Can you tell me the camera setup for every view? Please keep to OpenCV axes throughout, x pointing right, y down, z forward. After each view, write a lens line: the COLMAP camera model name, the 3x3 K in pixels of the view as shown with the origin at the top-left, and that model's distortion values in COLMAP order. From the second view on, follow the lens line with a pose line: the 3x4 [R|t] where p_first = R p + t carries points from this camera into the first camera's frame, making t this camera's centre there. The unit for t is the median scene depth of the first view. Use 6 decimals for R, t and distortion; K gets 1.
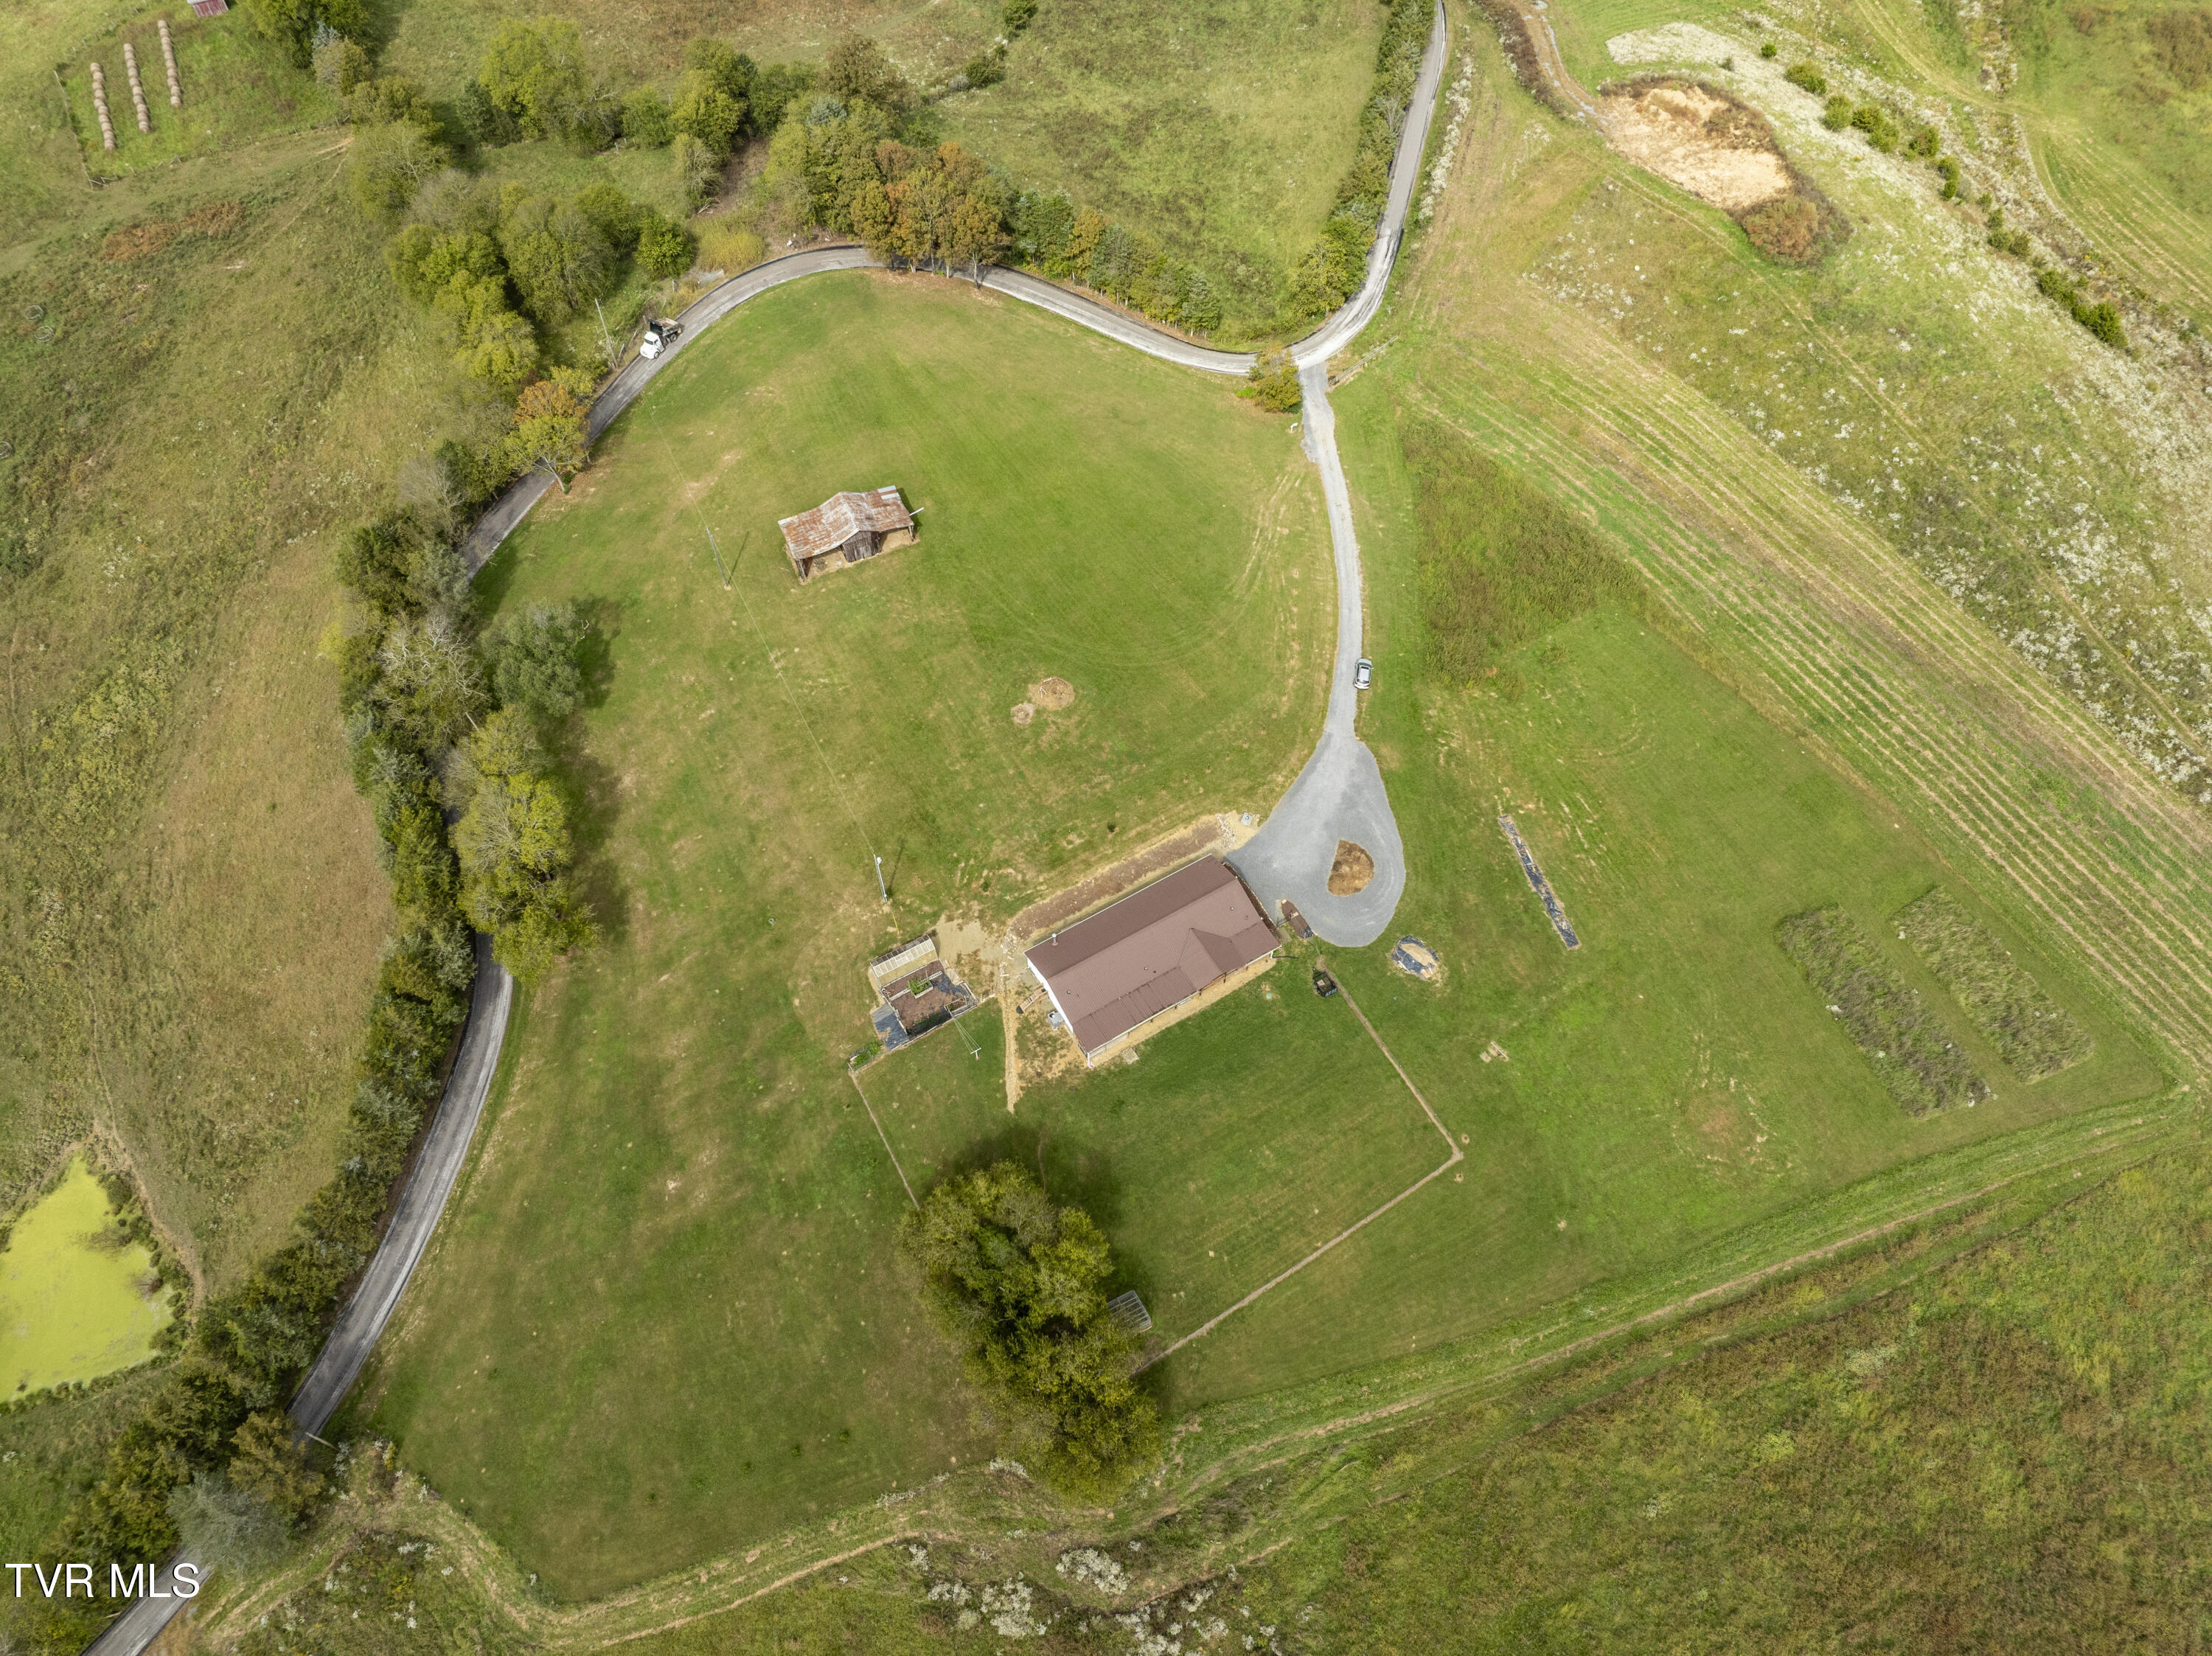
lens RADIAL K [[1556.4, 0, 1119.2], [0, 1556.4, 809.8], [0, 0, 1]] dist [-0.046854, 0.011827]
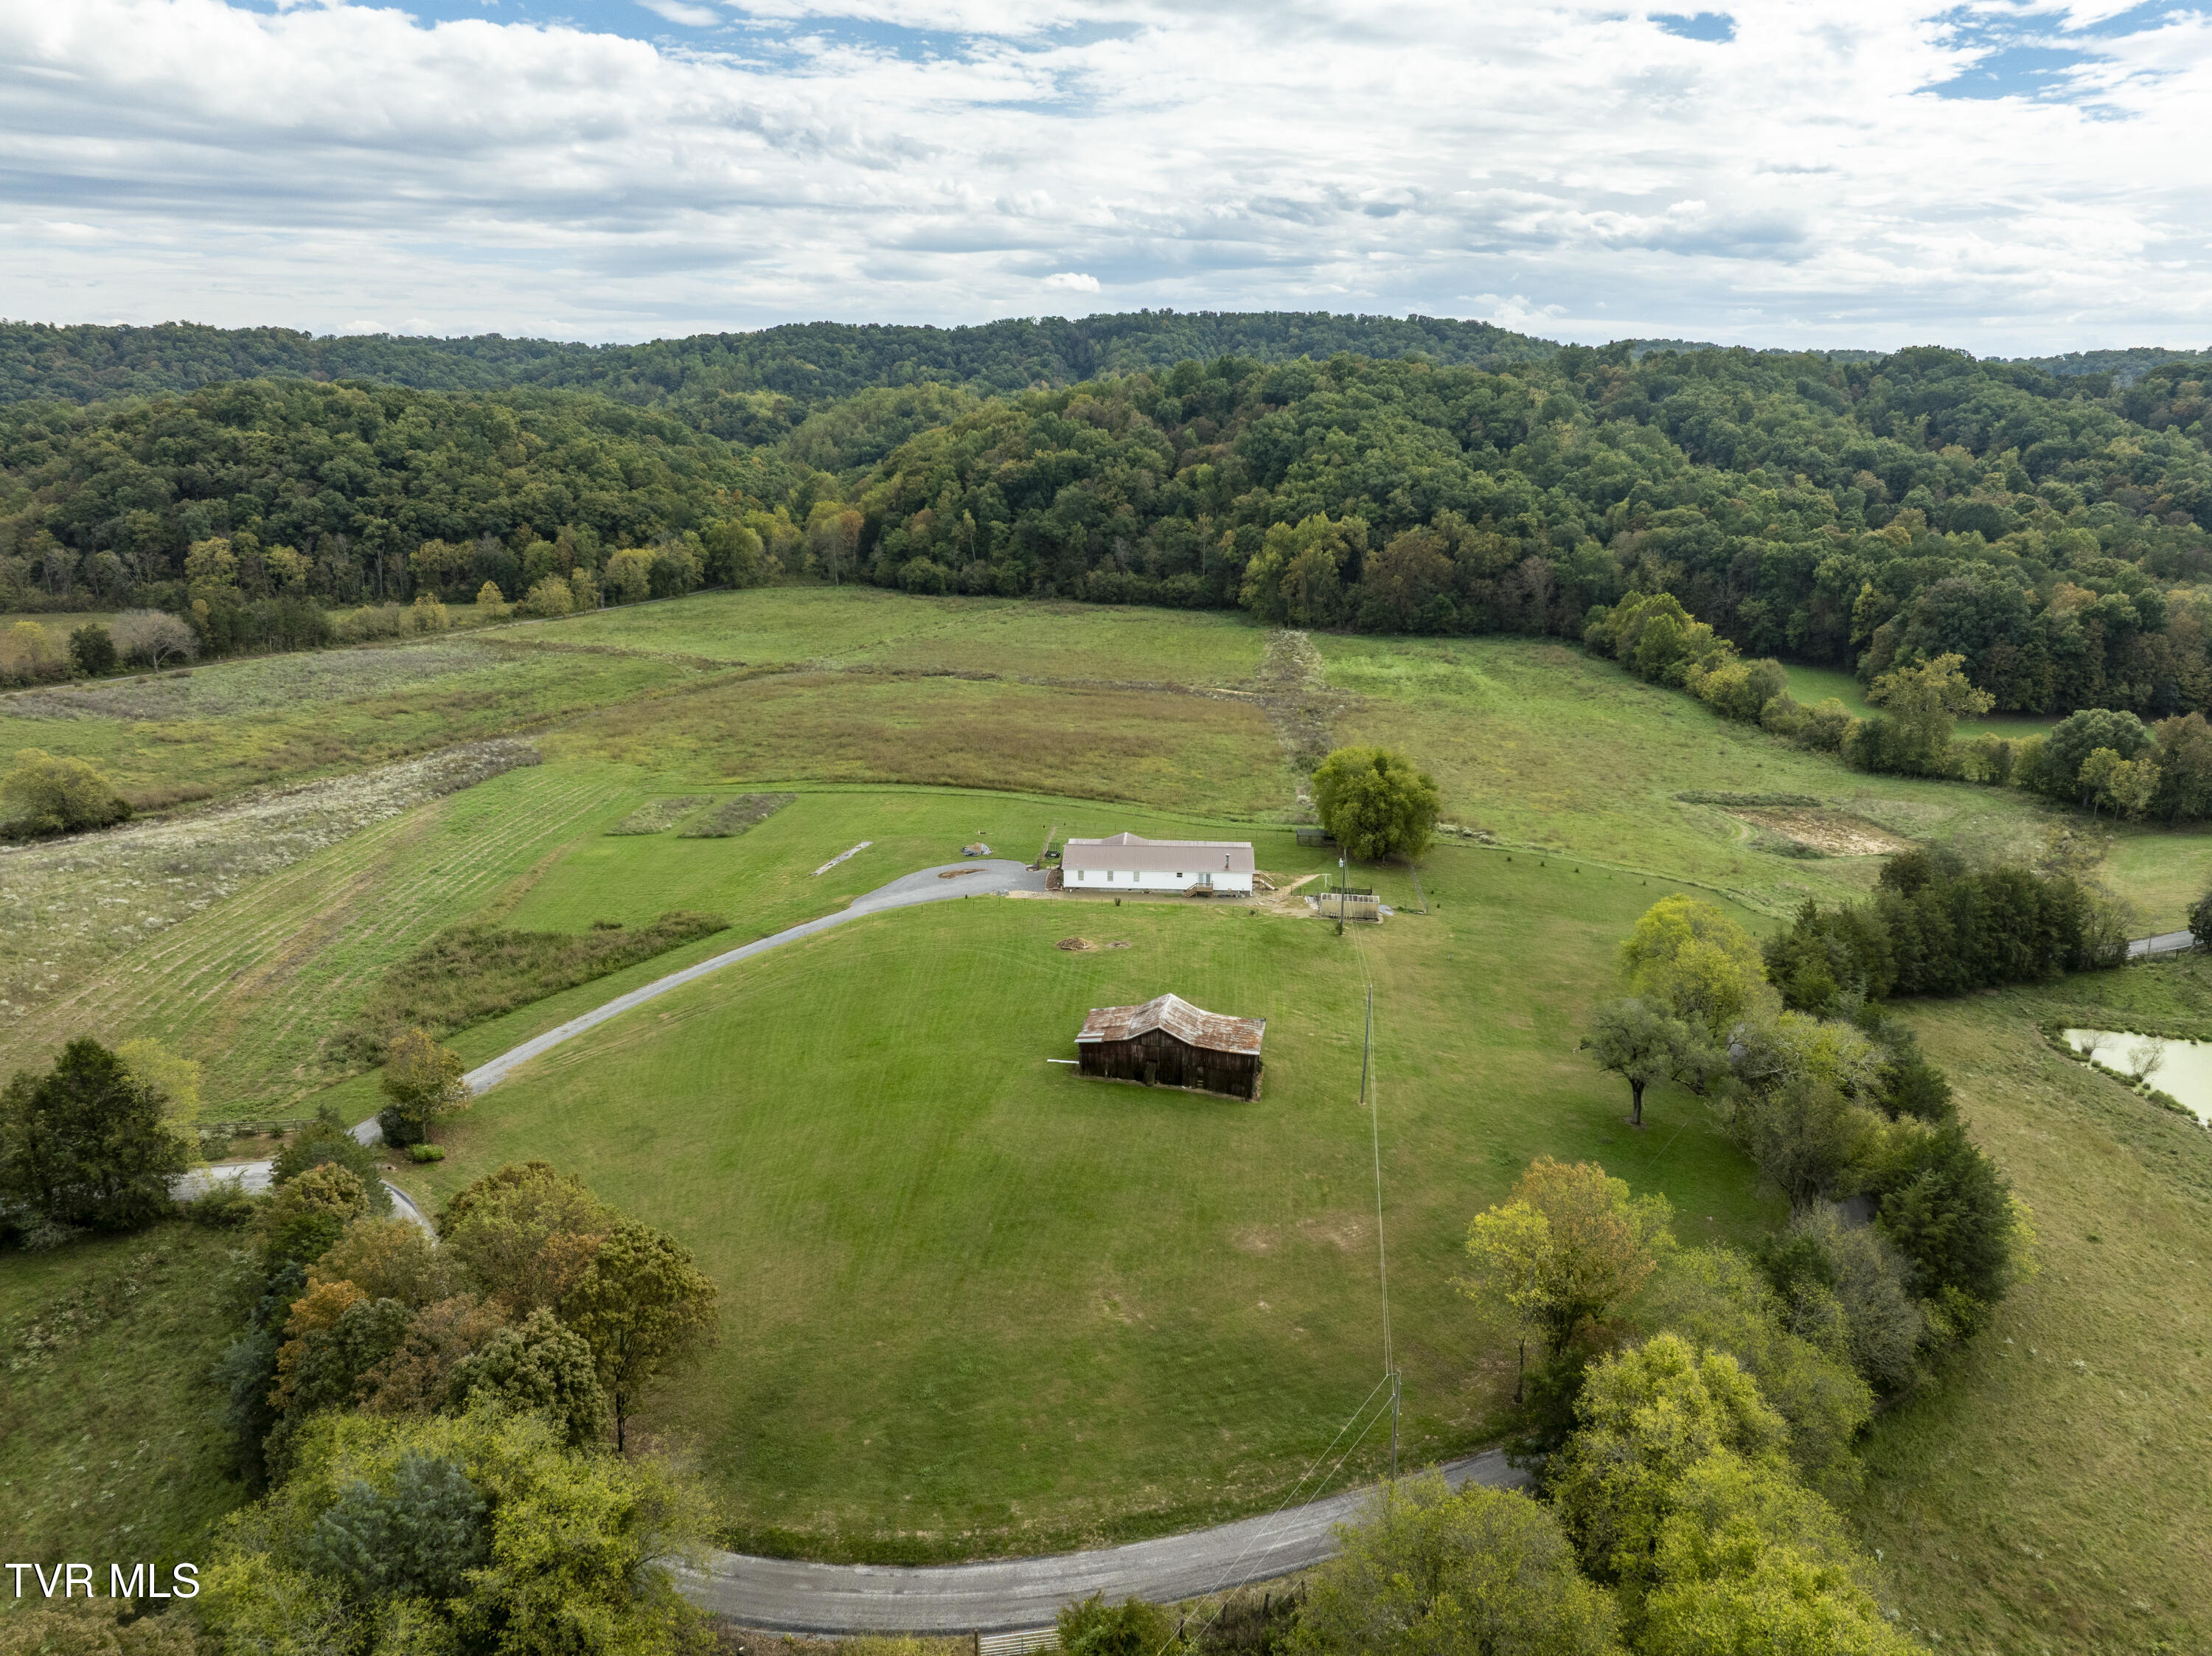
lens RADIAL K [[1556.4, 0, 1117.7], [0, 1556.4, 818.0], [0, 0, 1]] dist [-0.046854, 0.011827]
pose [[-0.829685, -0.151503, 0.537280, -0.575761], [0.462616, 0.352057, 0.813660, -0.886394], [-0.312425, 0.923636, -0.222009, 1.216019]]
